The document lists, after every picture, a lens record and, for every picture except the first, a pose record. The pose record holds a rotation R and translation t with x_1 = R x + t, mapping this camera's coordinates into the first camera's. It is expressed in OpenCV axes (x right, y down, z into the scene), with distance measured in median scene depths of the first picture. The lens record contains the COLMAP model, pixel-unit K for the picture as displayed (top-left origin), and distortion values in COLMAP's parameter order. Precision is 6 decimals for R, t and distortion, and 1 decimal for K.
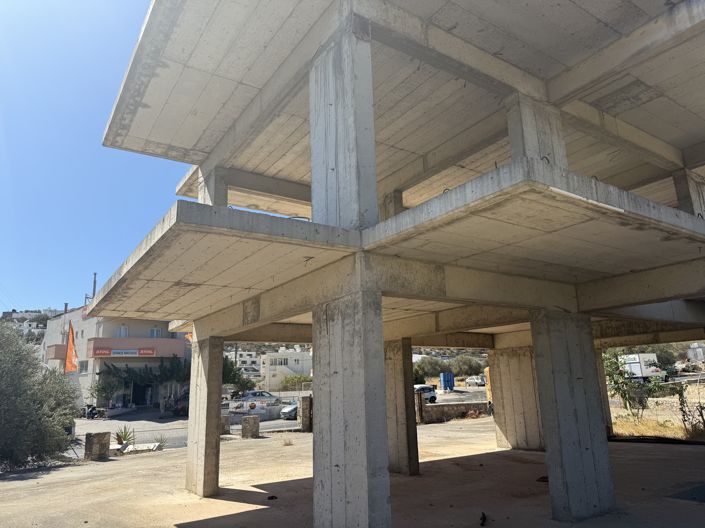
lens RADIAL K [[500.4, 0, 354.4], [0, 500.4, 266.4], [0, 0, 1]] dist [0.068469, -0.089397]
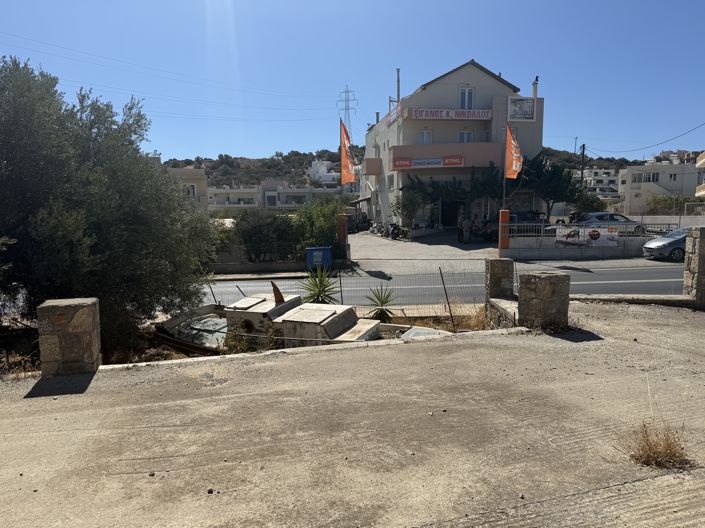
lens RADIAL K [[500.4, 0, 354.4], [0, 500.4, 266.4], [0, 0, 1]] dist [0.068469, -0.089397]
pose [[0.788536, 0.087047, -0.608797, -0.040377], [0.126462, 0.945826, 0.299034, 0.071958], [0.601845, -0.312788, 0.734810, 0.284447]]
